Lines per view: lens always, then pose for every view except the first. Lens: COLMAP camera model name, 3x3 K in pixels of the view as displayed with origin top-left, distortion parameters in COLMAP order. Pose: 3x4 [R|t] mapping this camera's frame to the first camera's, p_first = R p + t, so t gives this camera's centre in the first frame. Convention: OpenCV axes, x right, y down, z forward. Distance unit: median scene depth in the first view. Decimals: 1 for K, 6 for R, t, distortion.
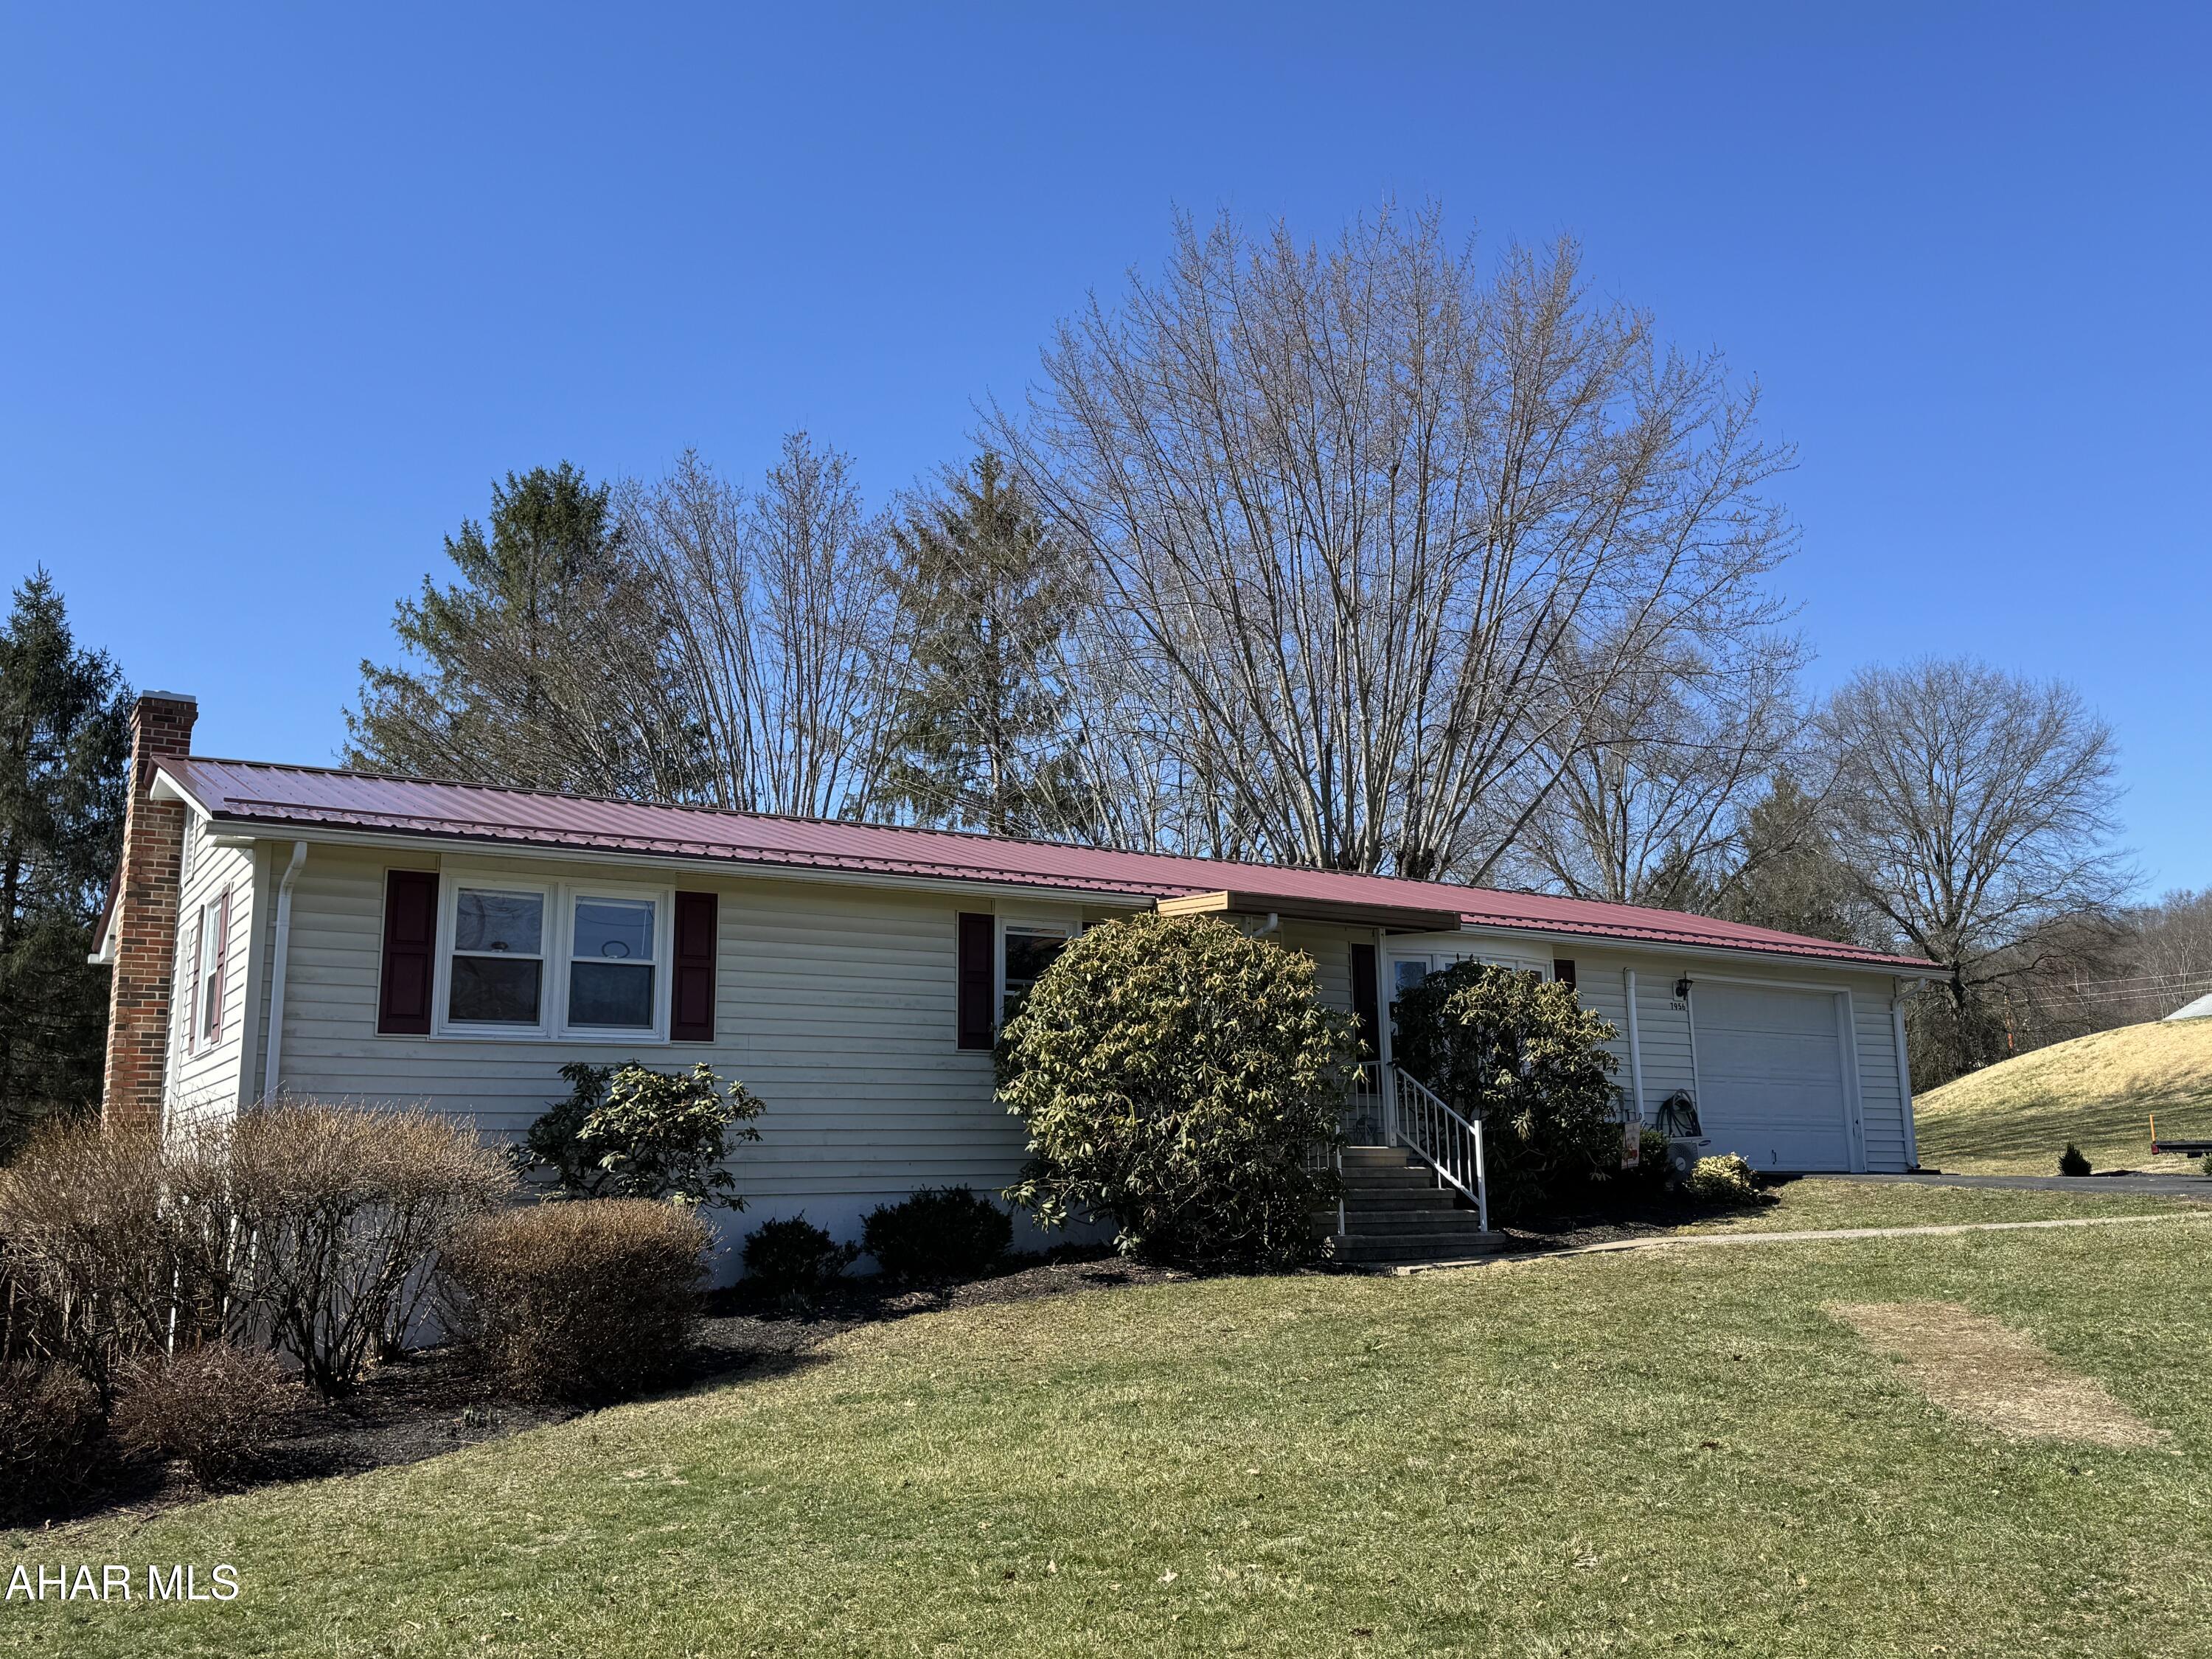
lens RADIAL K [[1844.4, 0, 1105.9], [0, 1844.4, 834.0], [0, 0, 1]] dist [0.039035, -0.009423]
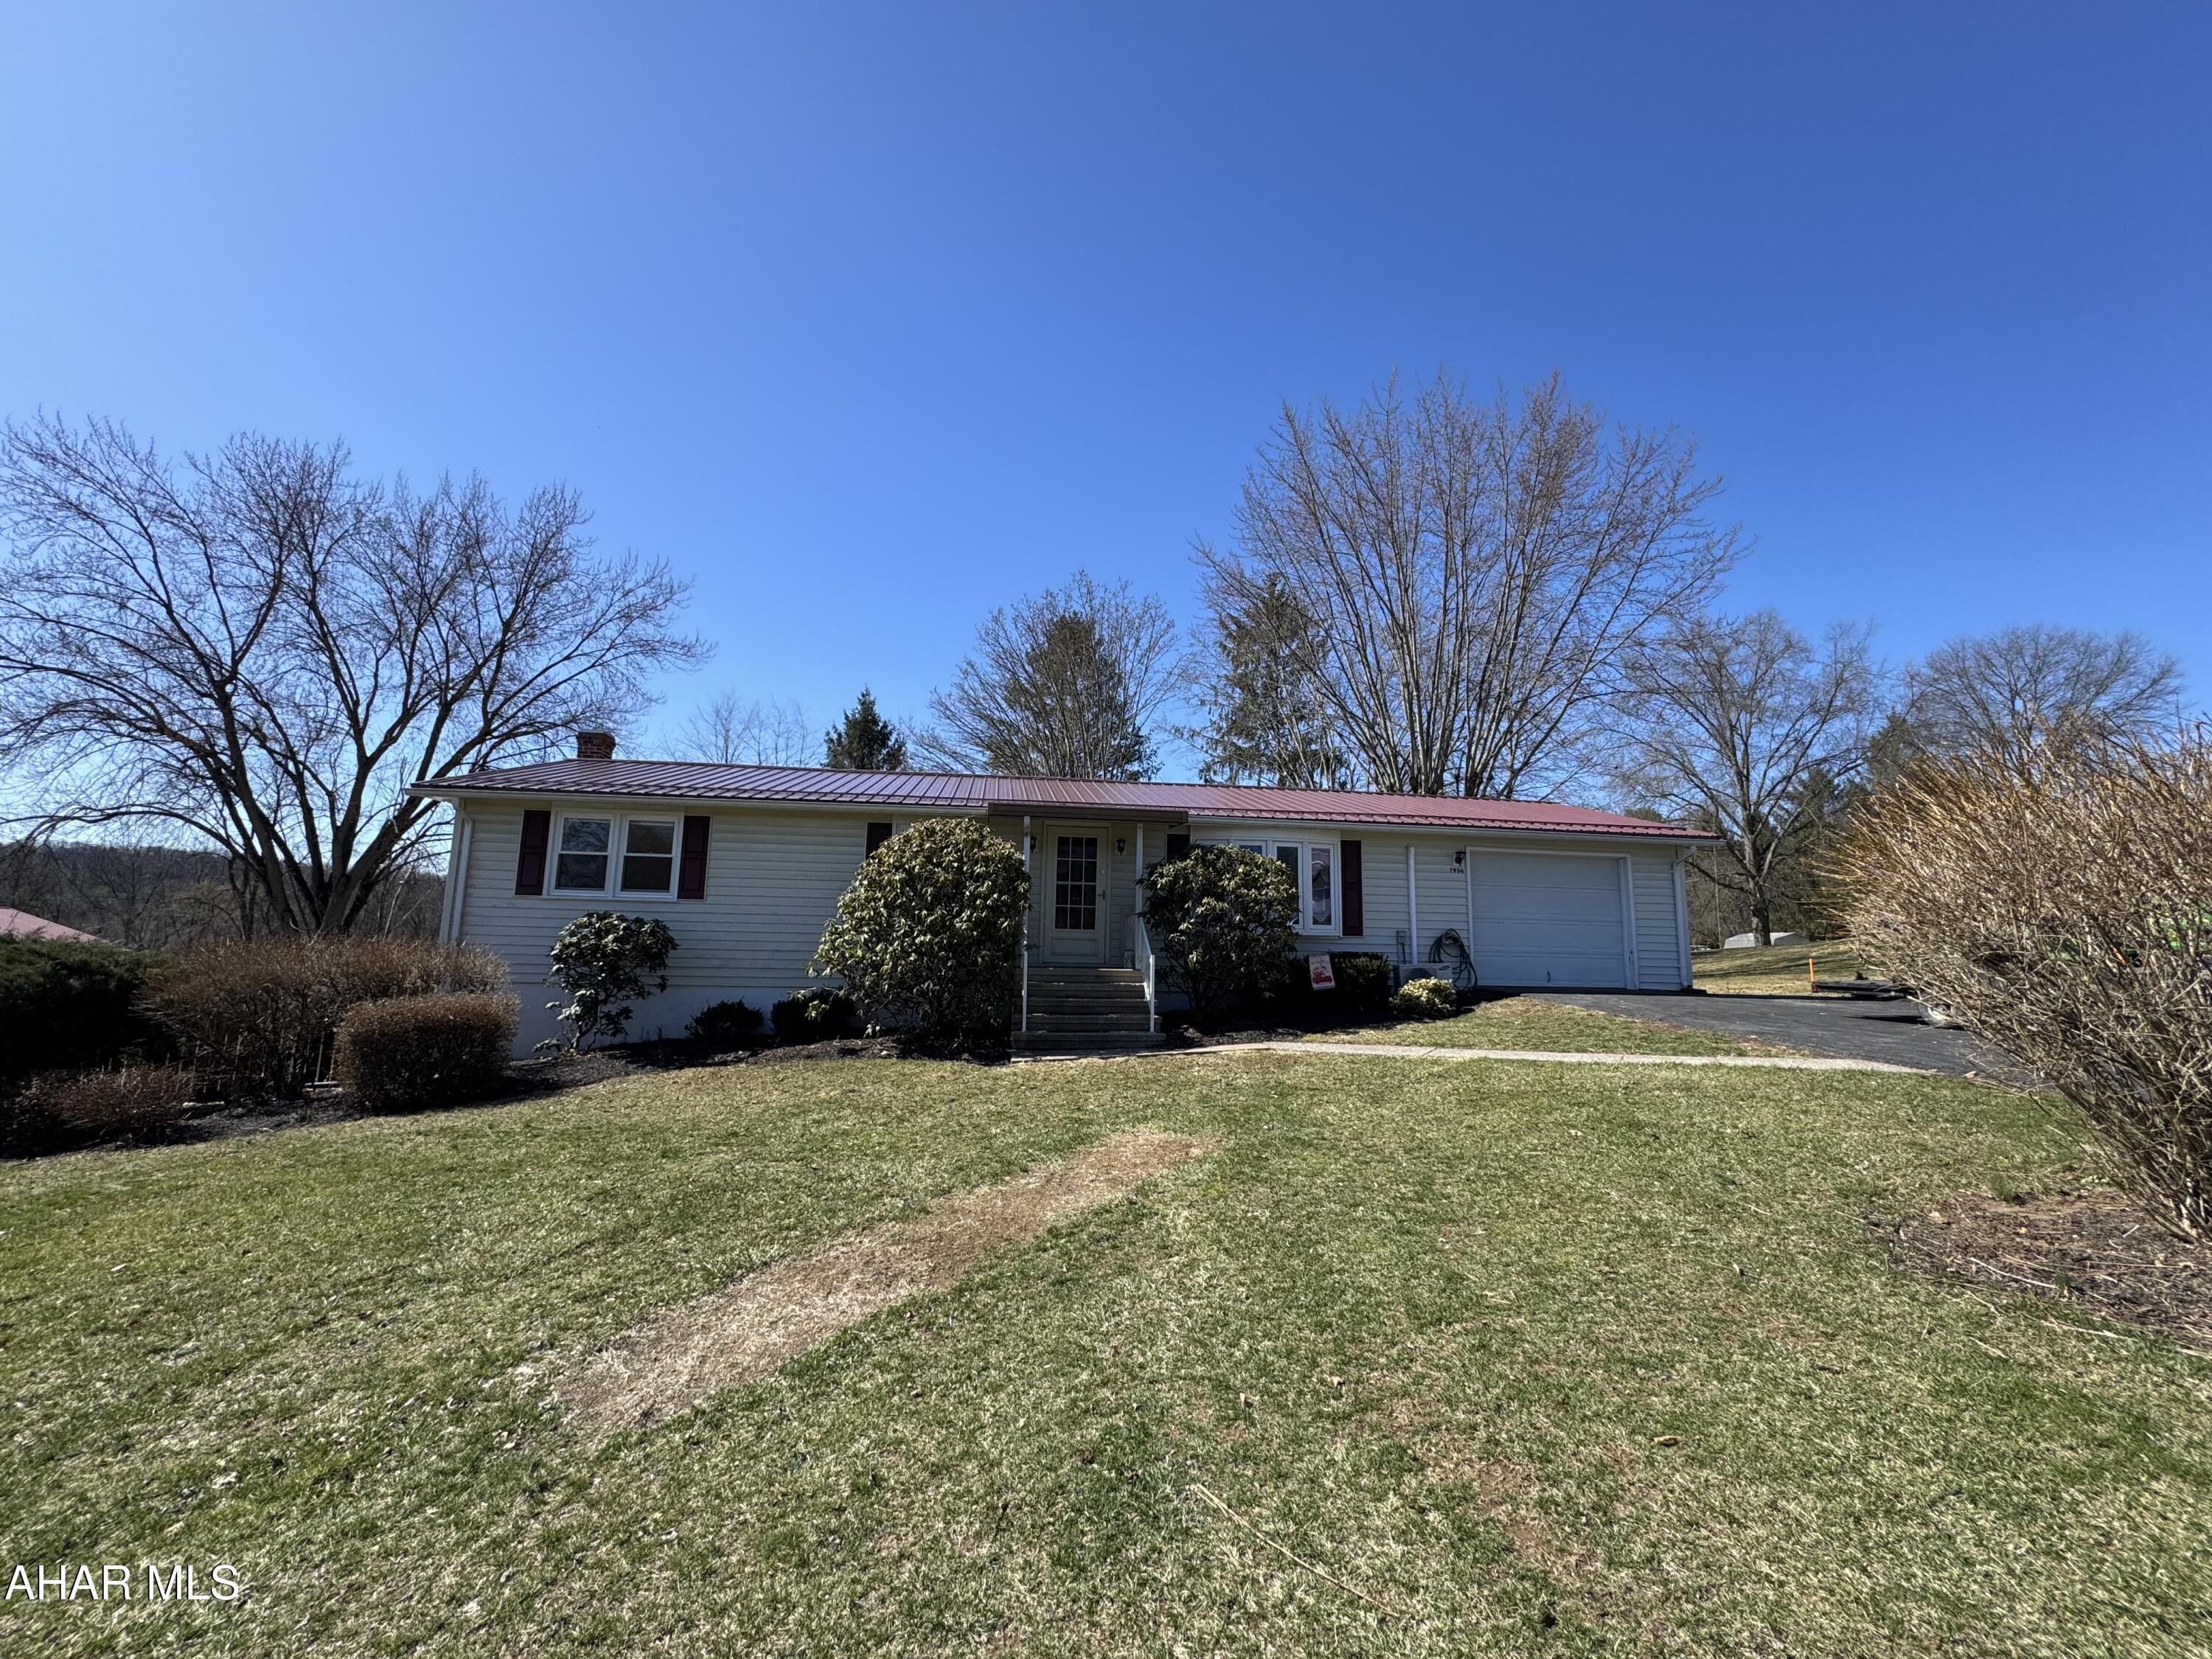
lens RADIAL K [[885.0, 0, 1101.7], [0, 885.0, 814.9], [0, 0, 1]] dist [-0.007038, 0.002769]
pose [[0.906874, -0.038516, -0.419639, 0.407497], [0.050720, 0.998551, 0.017957, 0.029409], [0.418339, -0.037569, 0.907514, 0.325489]]
